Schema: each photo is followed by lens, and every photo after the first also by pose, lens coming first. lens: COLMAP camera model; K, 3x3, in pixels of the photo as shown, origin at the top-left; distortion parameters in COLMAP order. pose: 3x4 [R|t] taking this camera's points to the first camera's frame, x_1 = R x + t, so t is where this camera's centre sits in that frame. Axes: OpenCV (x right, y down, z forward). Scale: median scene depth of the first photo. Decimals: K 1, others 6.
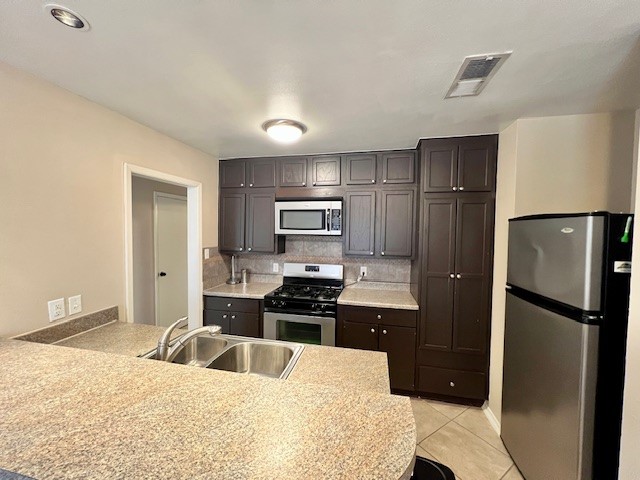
lens RADIAL K [[257.8, 0, 319.6], [0, 257.8, 237.8], [0, 0, 1]] dist [-0.002784, 0.001078]
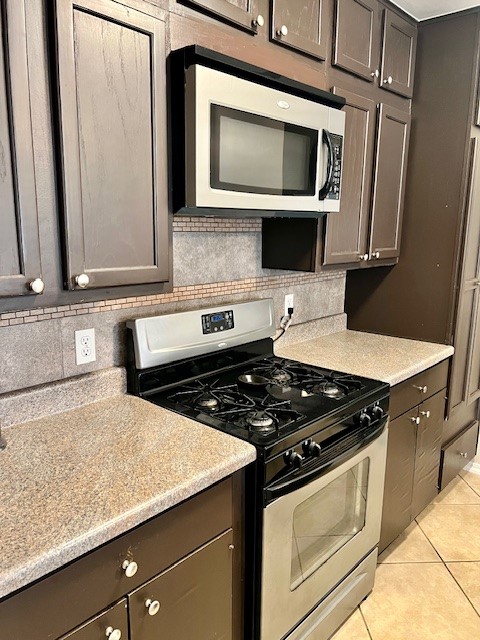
lens RADIAL K [[476.3, 0, 239.2], [0, 476.3, 324.9], [0, 0, 1]] dist [0.032086, -0.008154]
pose [[0.500128, -0.185100, 0.845937, -0.590223], [0.021530, 0.979244, 0.201540, 0.005467], [-0.865684, -0.082582, 0.493732, 0.775001]]
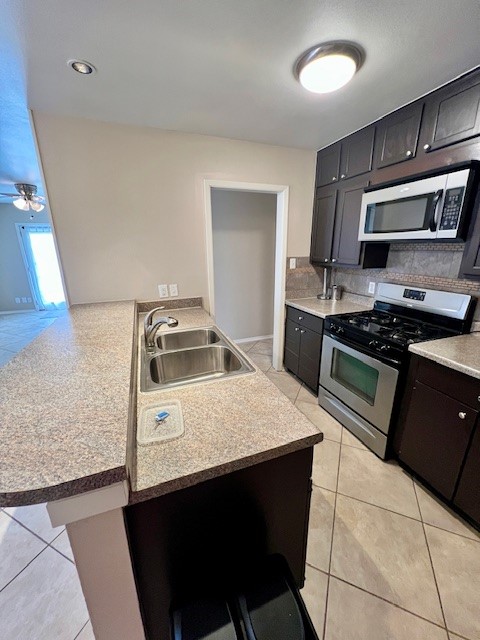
lens RADIAL K [[257.8, 0, 240.7], [0, 257.8, 319.2], [0, 0, 1]] dist [-0.002784, 0.001078]
pose [[0.546429, 0.214892, -0.809467, 0.313633], [-0.013485, 0.968654, 0.248050, 0.027246], [0.837397, -0.124626, 0.532198, 0.304064]]
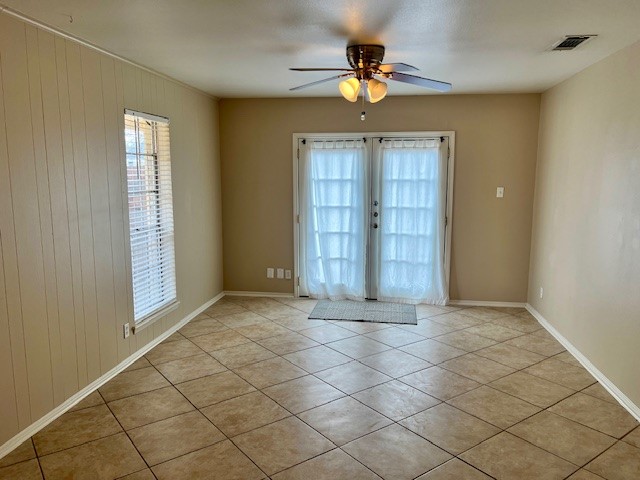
lens RADIAL K [[476.3, 0, 318.5], [0, 476.3, 255.7], [0, 0, 1]] dist [0.032086, -0.008154]
pose [[0.062639, 0.160297, -0.985079, -0.387525], [-0.041197, 0.986592, 0.157923, 0.009932], [0.997186, 0.030691, 0.068403, -0.029892]]
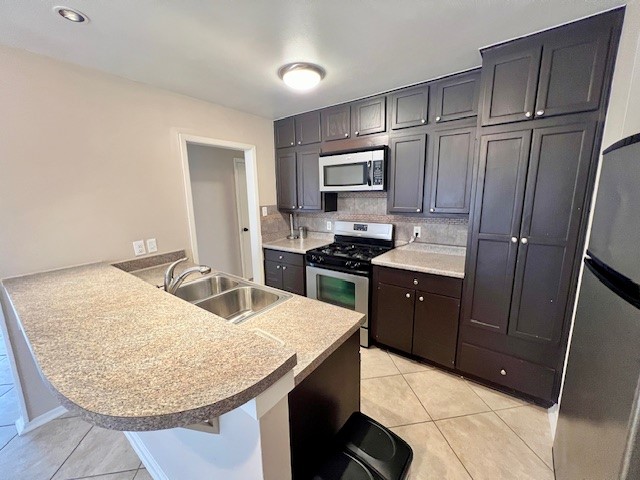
lens RADIAL K [[257.8, 0, 319.6], [0, 257.8, 238.1], [0, 0, 1]] dist [-0.002784, 0.001078]
pose [[0.911978, 0.042024, -0.408082, 0.254611], [0.017484, 0.989854, 0.141008, 0.025505], [0.409867, -0.135732, 0.901990, 0.080356]]
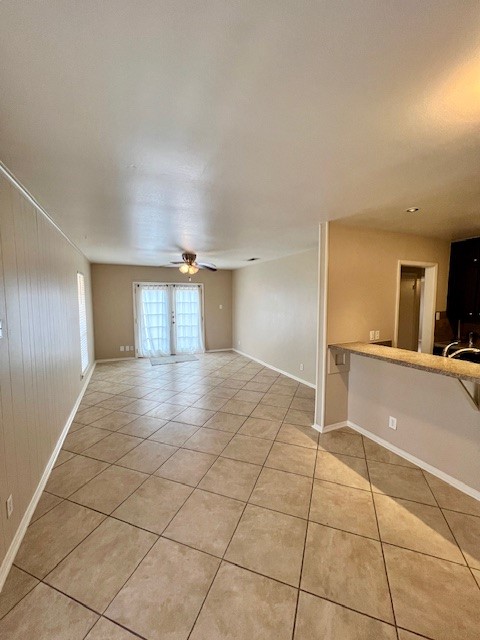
lens RADIAL K [[257.8, 0, 237.3], [0, 257.8, 317.0], [0, 0, 1]] dist [-0.002784, 0.001078]
pose [[0.598988, 0.040846, -0.799716, 0.006941], [-0.020280, 0.999152, 0.035843, 0.041419], [0.800501, -0.005251, 0.599308, -0.669326]]
